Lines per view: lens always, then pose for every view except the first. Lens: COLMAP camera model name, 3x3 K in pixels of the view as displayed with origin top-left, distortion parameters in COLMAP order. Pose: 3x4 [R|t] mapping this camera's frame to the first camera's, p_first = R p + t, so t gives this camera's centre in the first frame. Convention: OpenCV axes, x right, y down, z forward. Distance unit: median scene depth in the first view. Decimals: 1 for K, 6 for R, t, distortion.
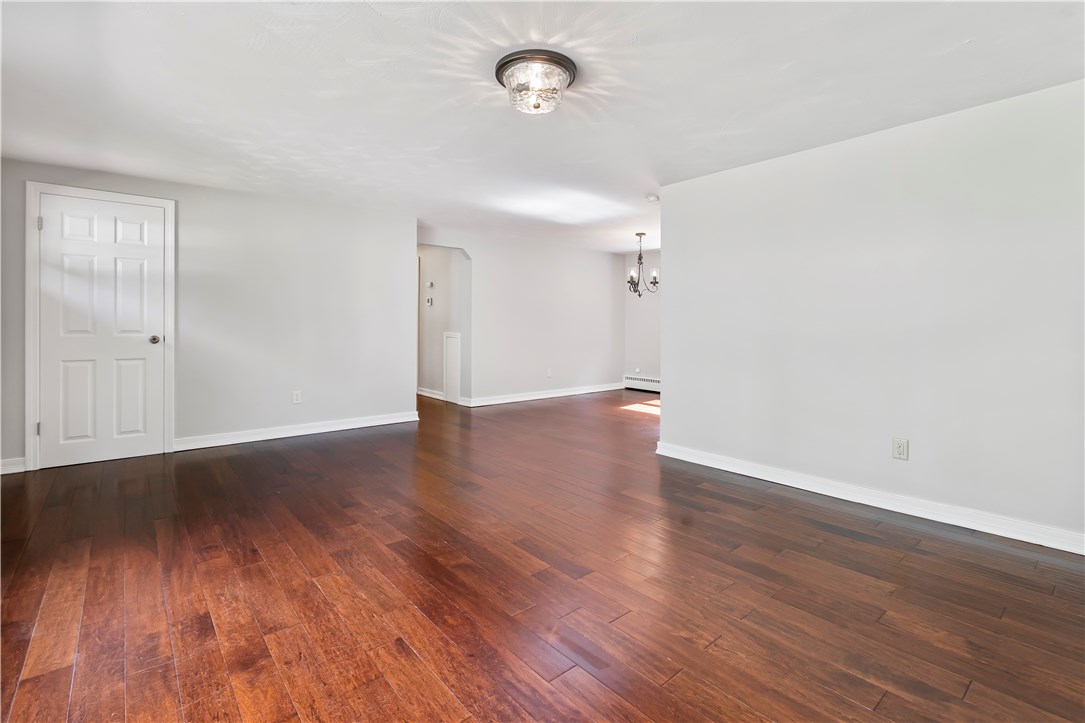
lens RADIAL K [[504.4, 0, 554.8], [0, 504.4, 331.4], [0, 0, 1]] dist [-0.001869, 0.001047]
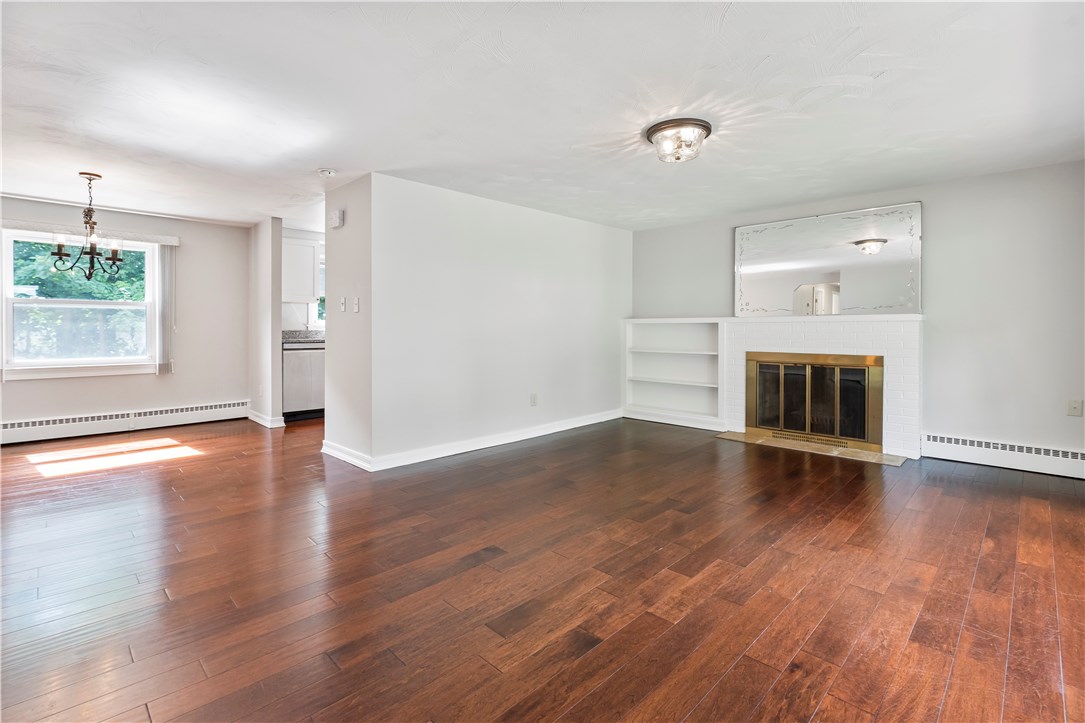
lens RADIAL K [[504.4, 0, 531.9], [0, 504.4, 328.4], [0, 0, 1]] dist [-0.001869, 0.001047]
pose [[-0.076037, -0.002251, 0.997102, -1.445514], [0.013080, 0.999909, 0.003255, -0.015790], [-0.997019, 0.013290, -0.076001, 1.633577]]
